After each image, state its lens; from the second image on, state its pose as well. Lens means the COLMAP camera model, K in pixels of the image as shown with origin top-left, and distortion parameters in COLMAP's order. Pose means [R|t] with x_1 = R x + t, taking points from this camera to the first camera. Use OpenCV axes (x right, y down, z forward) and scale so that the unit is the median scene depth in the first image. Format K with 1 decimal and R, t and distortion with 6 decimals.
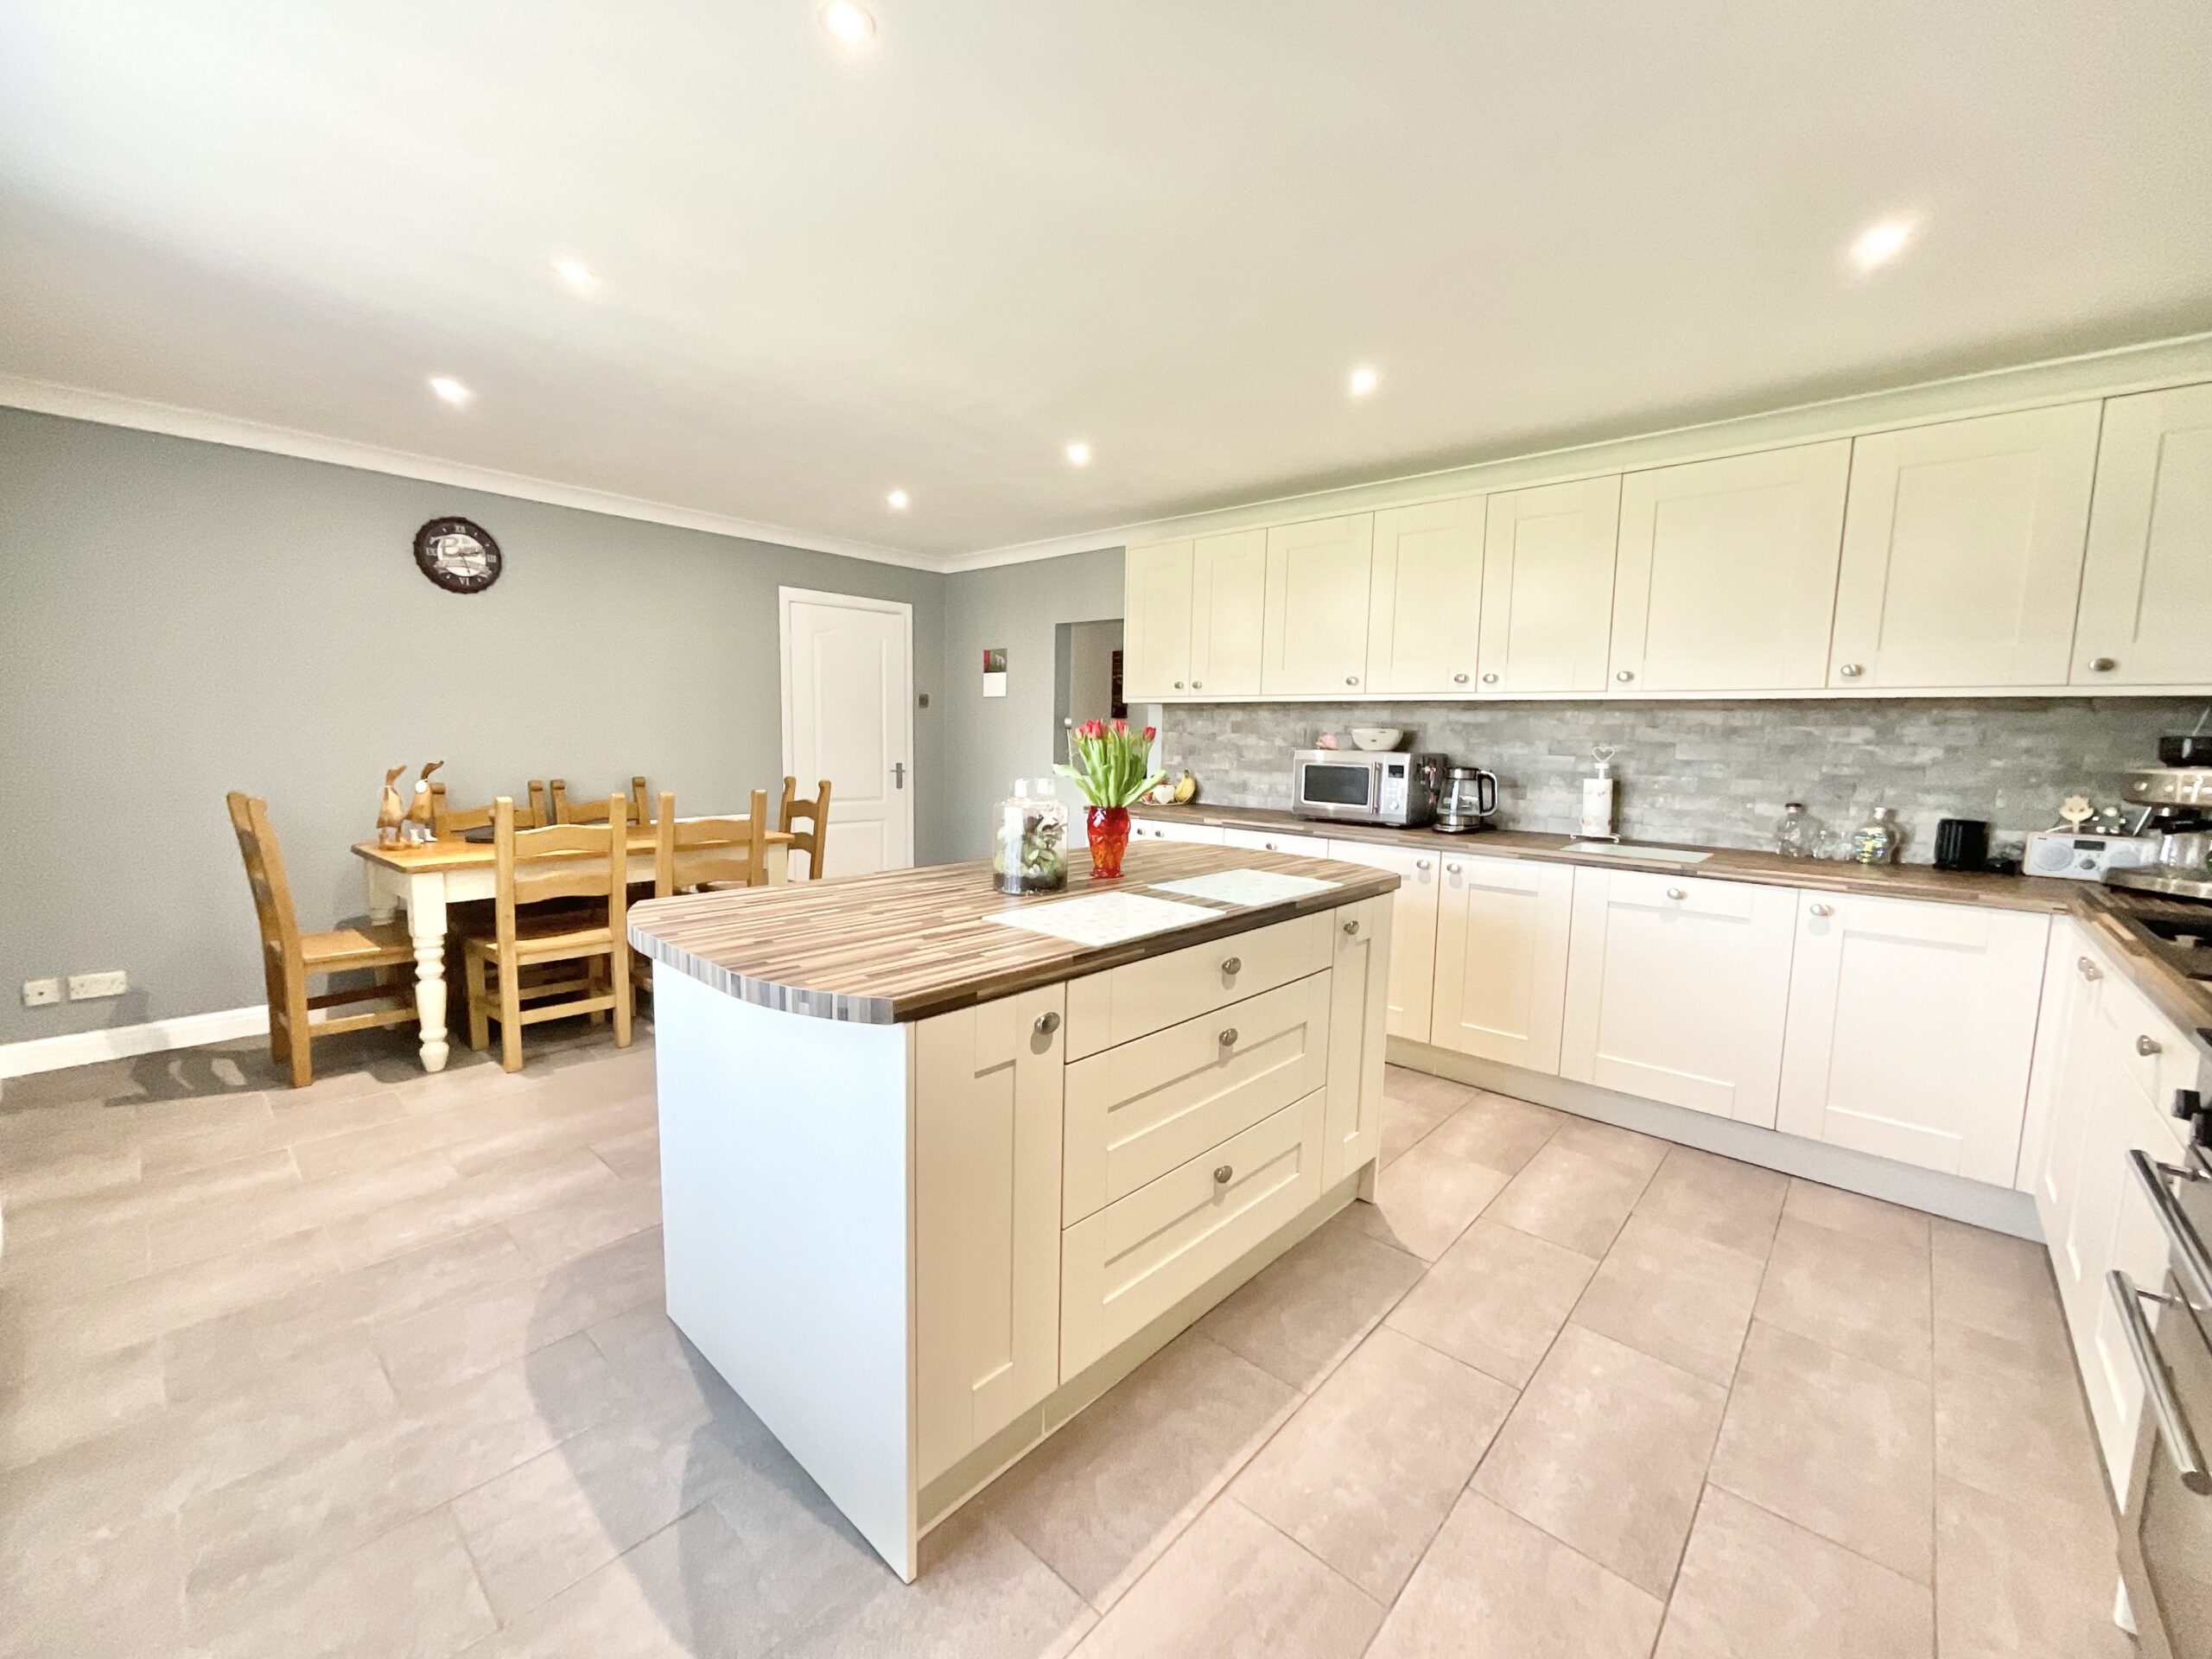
lens RADIAL K [[899.5, 0, 1106.7], [0, 899.5, 823.9], [0, 0, 1]] dist [-0.000967, 0.000424]
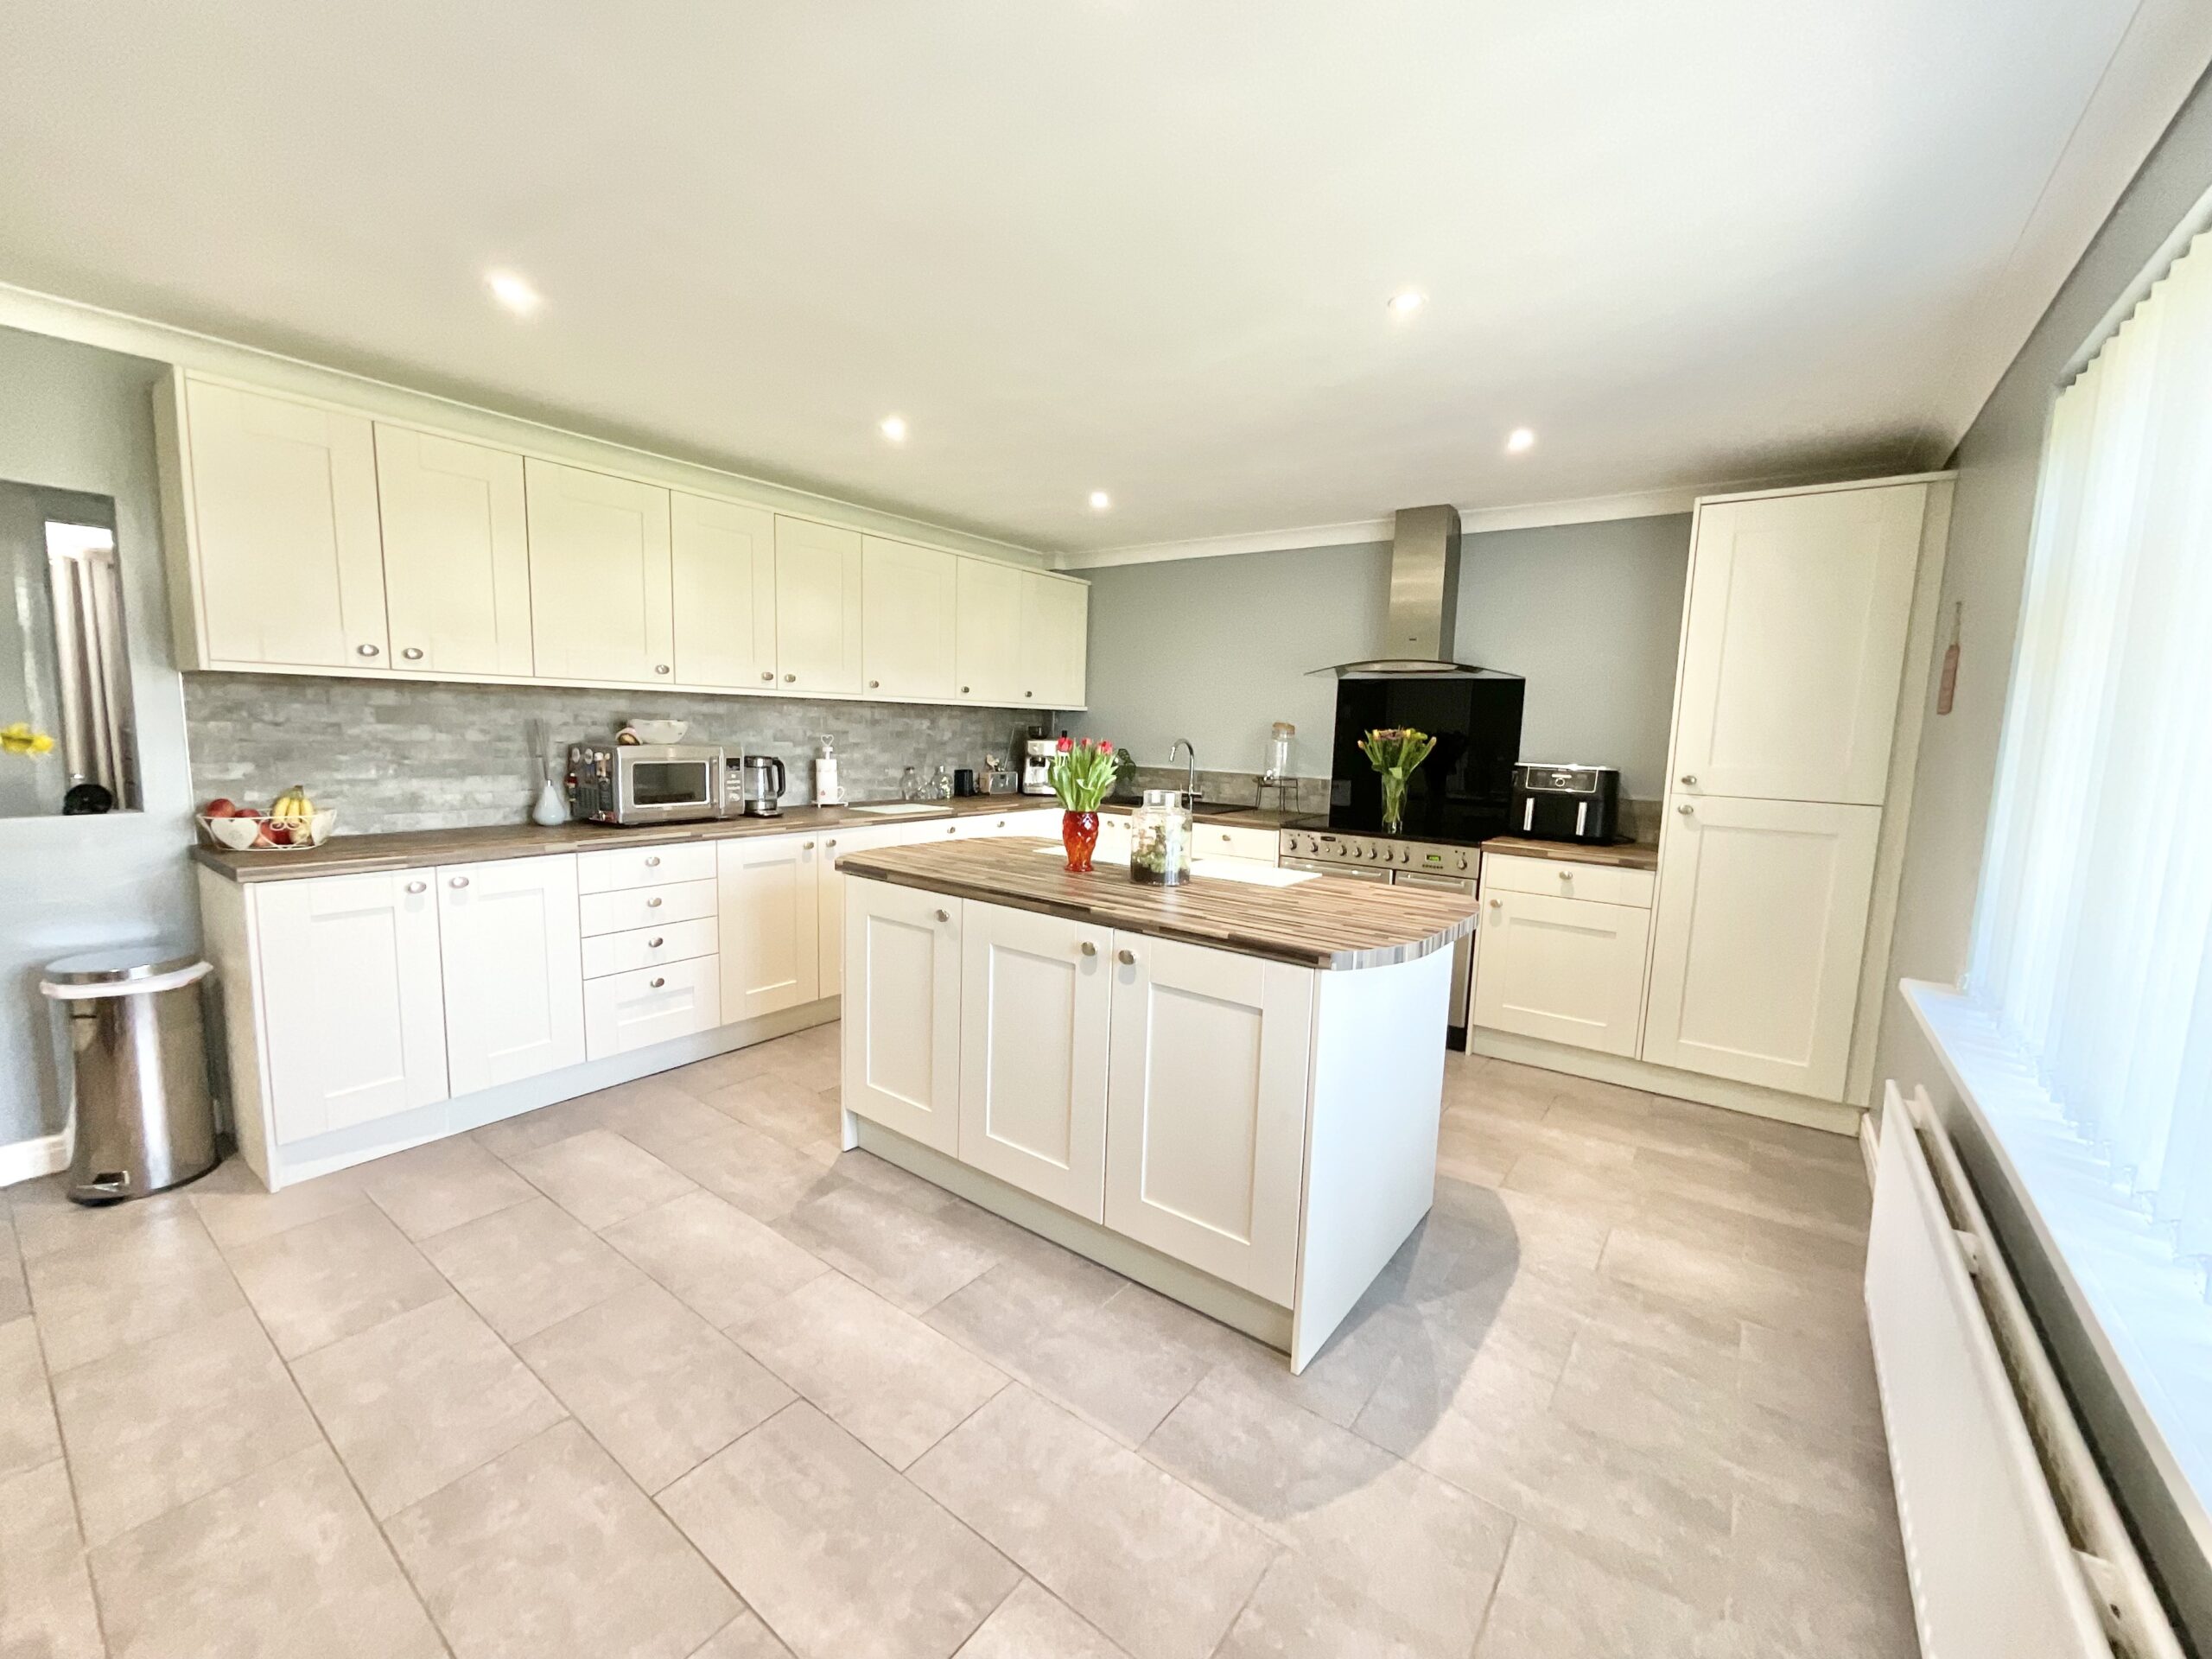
lens RADIAL K [[899.5, 0, 1108.1], [0, 899.5, 833.6], [0, 0, 1]] dist [-0.000967, 0.000424]
pose [[-0.102701, -0.131161, 0.986027, -0.735150], [0.087580, 0.986227, 0.140310, -0.085154], [-0.990849, 0.100766, -0.089799, 0.681858]]
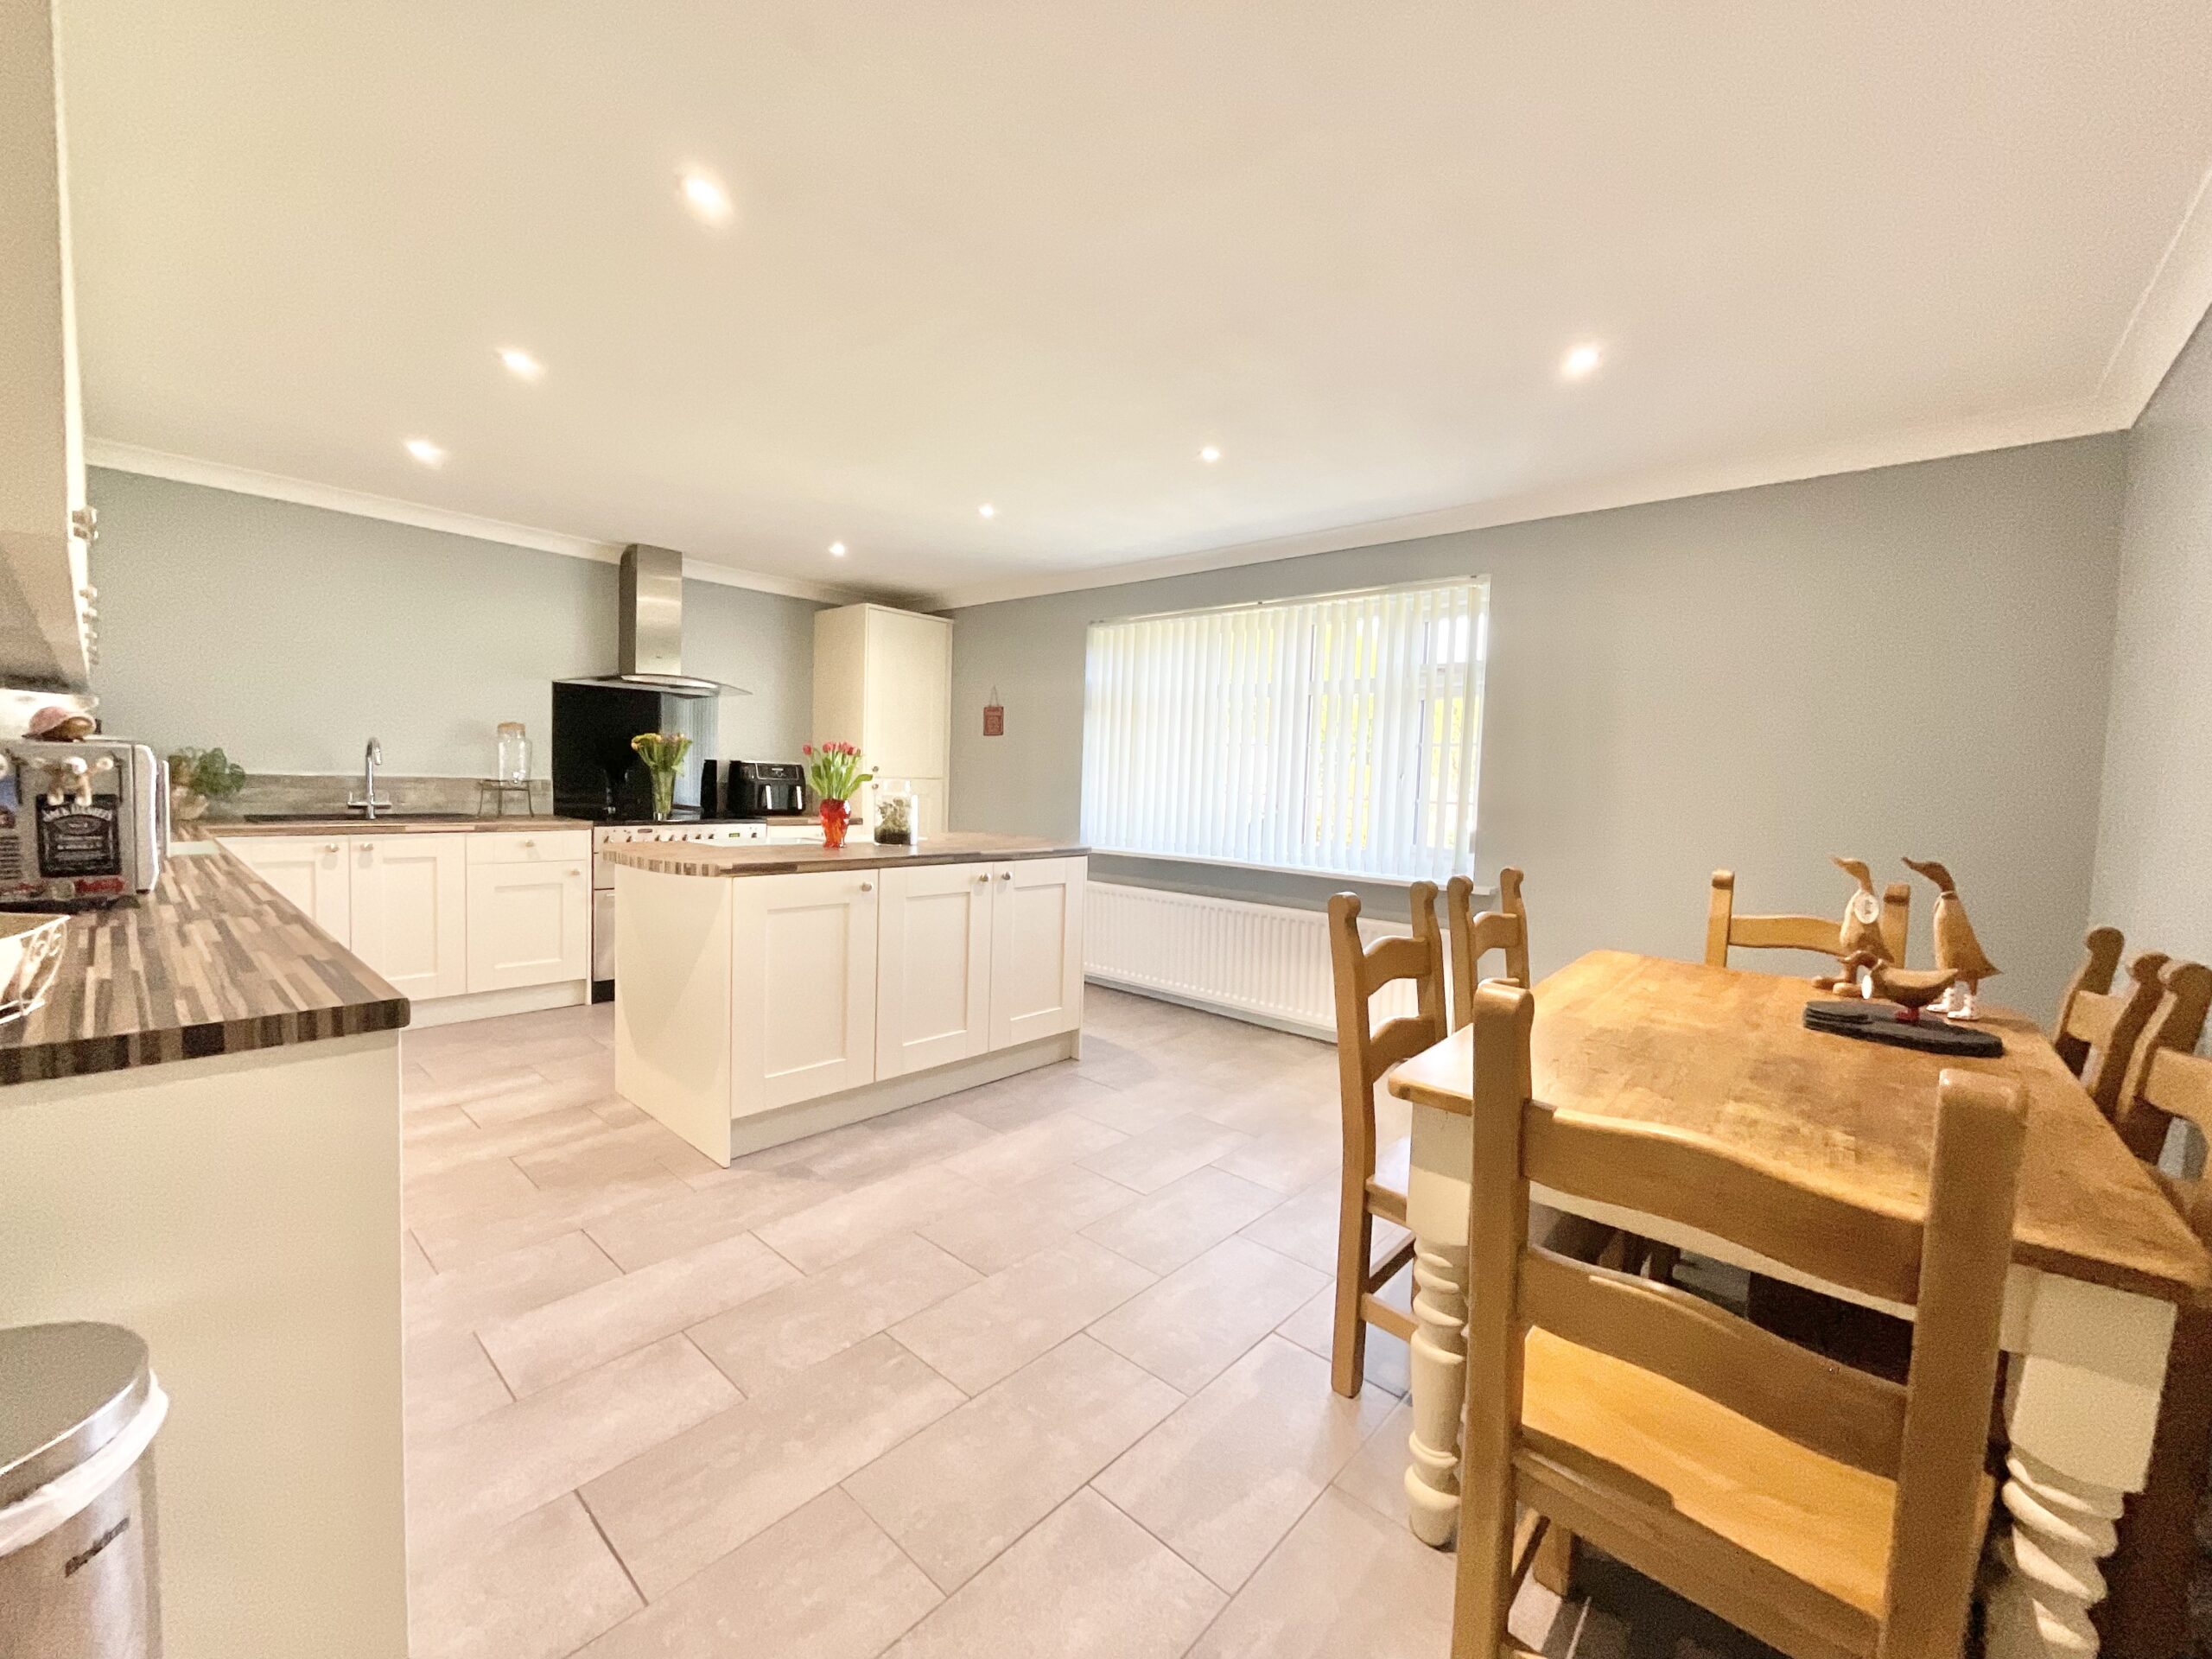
lens RADIAL K [[899.5, 0, 1101.8], [0, 899.5, 833.3], [0, 0, 1]] dist [-0.000967, 0.000424]
pose [[-0.999038, -0.041181, -0.015041, -0.274731], [-0.043242, 0.982109, 0.183279, -0.150730], [0.007225, 0.183753, -0.982946, 1.549009]]
